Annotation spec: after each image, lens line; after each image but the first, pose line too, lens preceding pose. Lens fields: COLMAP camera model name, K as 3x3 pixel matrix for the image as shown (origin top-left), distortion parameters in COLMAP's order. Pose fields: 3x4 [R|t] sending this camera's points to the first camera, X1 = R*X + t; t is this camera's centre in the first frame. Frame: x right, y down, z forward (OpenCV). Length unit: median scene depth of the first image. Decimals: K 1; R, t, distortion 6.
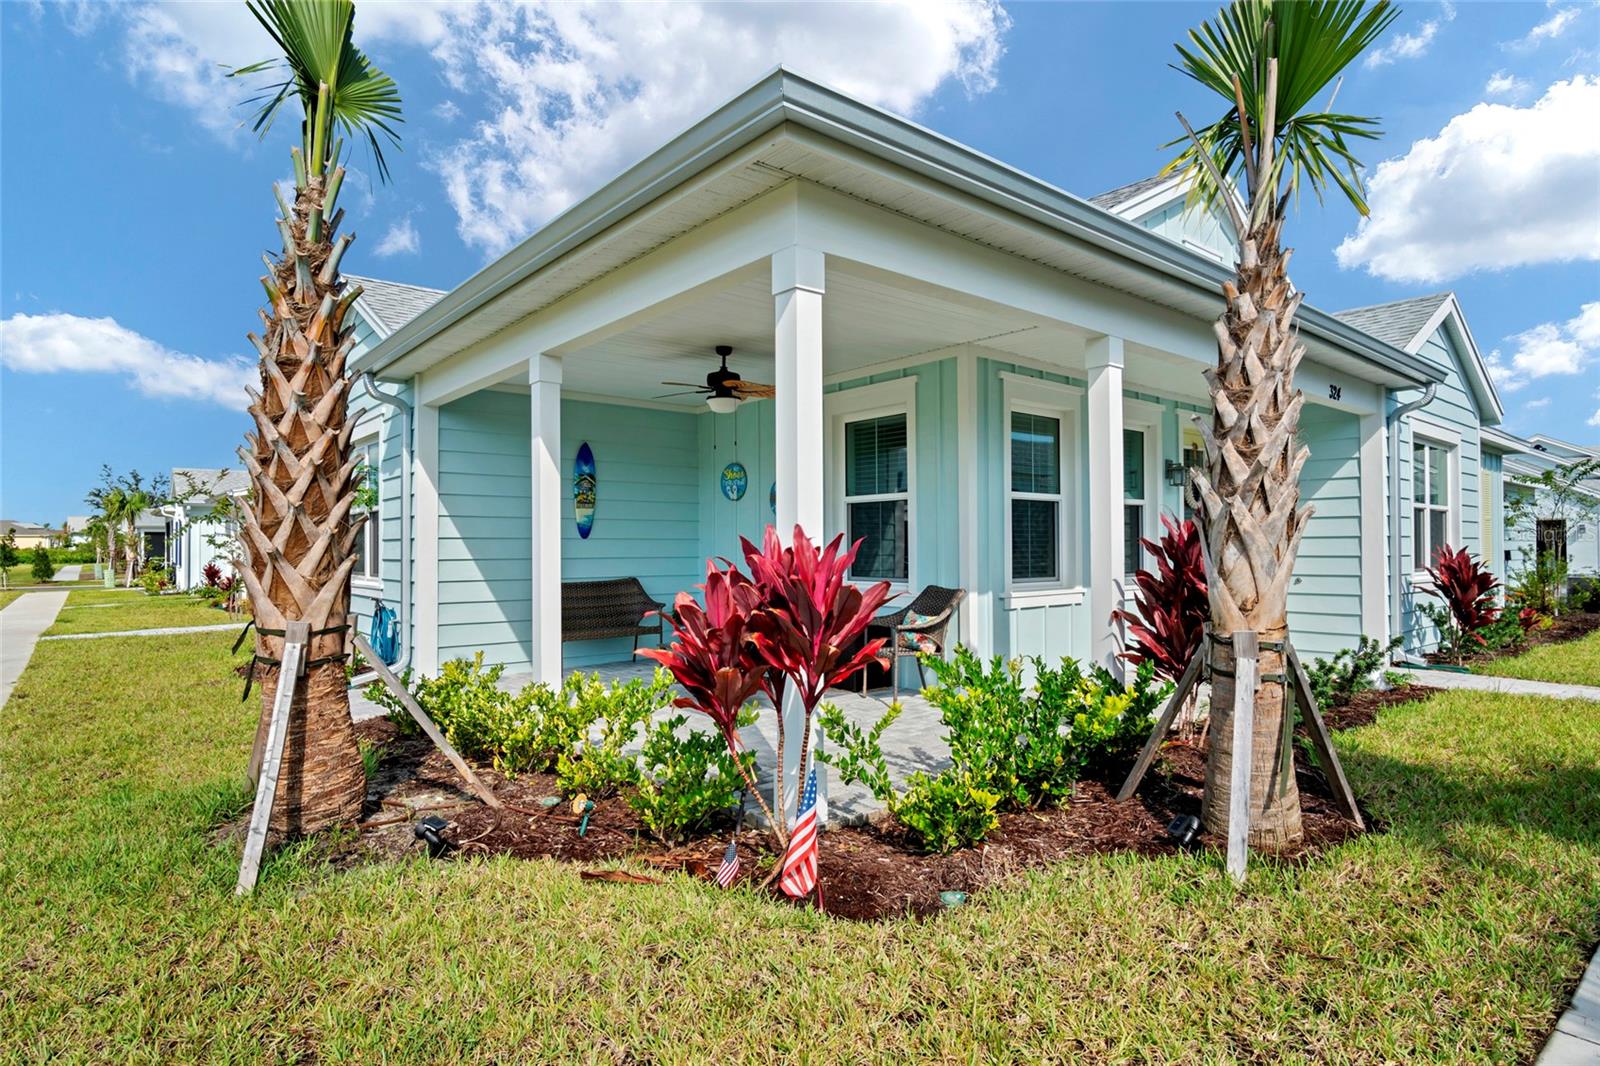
lens RADIAL K [[882.0, 0, 788.3], [0, 882.0, 532.5], [0, 0, 1]] dist [-0.031067, 0.002663]
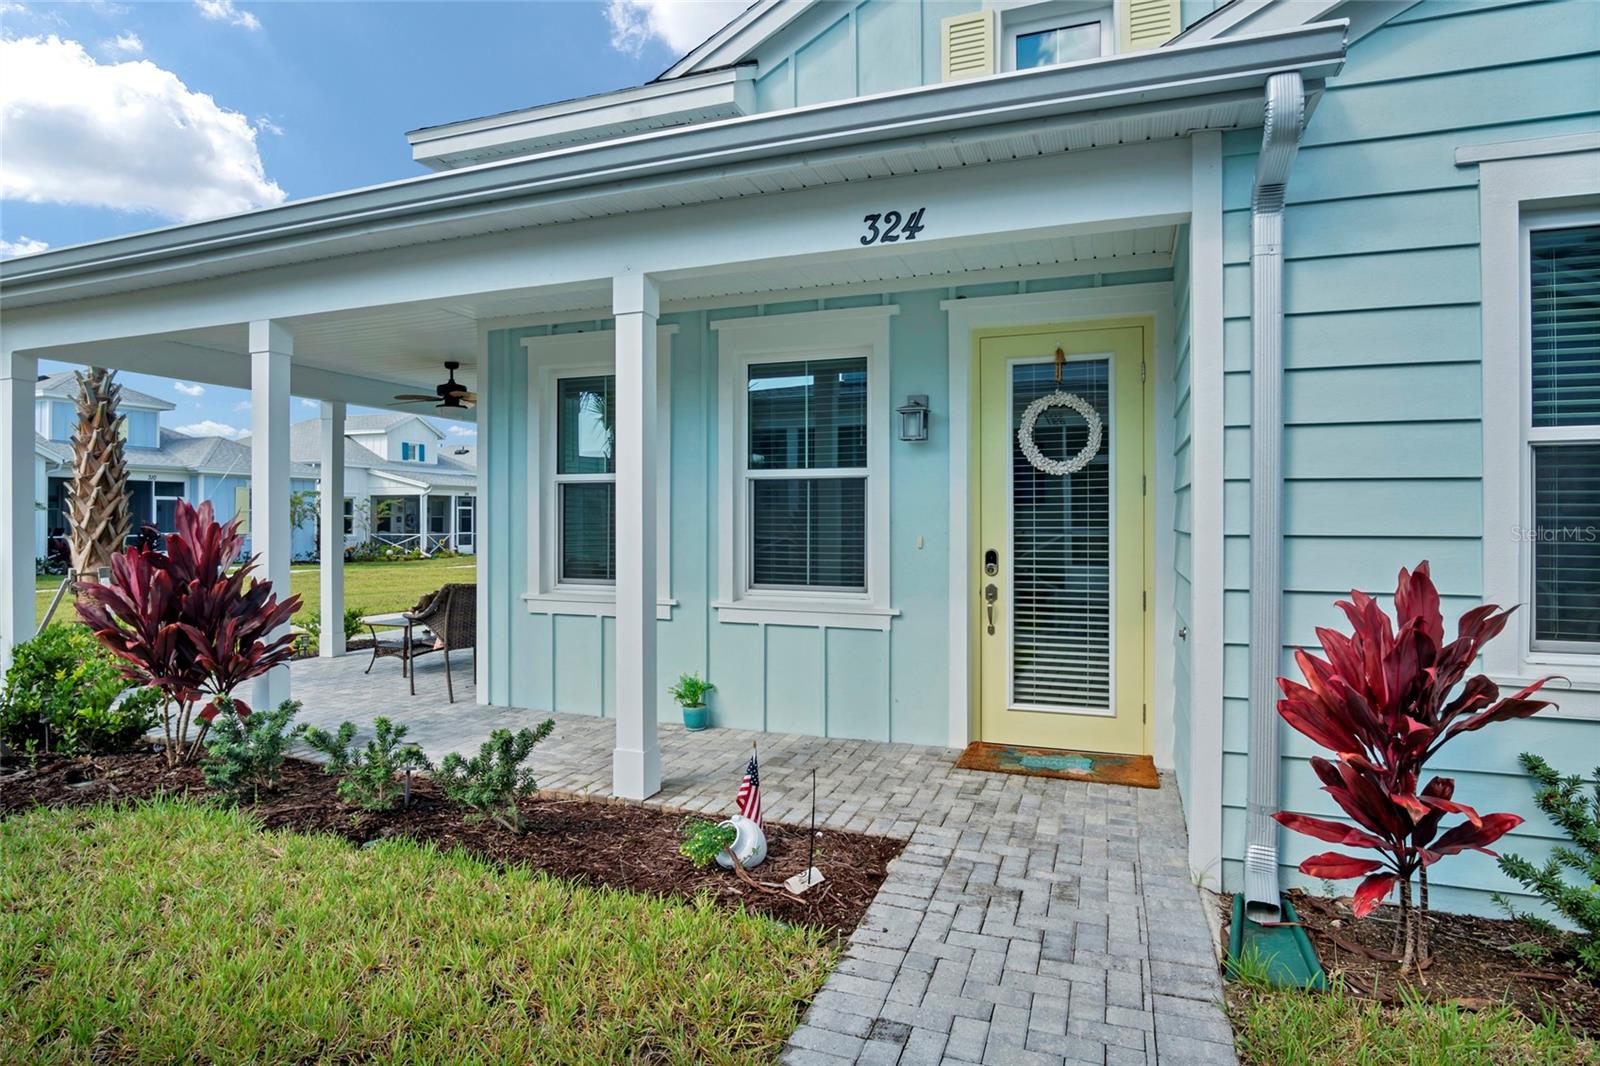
lens RADIAL K [[882.0, 0, 788.3], [0, 882.0, 532.5], [0, 0, 1]] dist [-0.031067, 0.002663]
pose [[0.457075, 0.023945, -0.889106, 1.101701], [0.017664, 0.999196, 0.035991, -0.018181], [0.889253, -0.032155, 0.456285, 0.804573]]
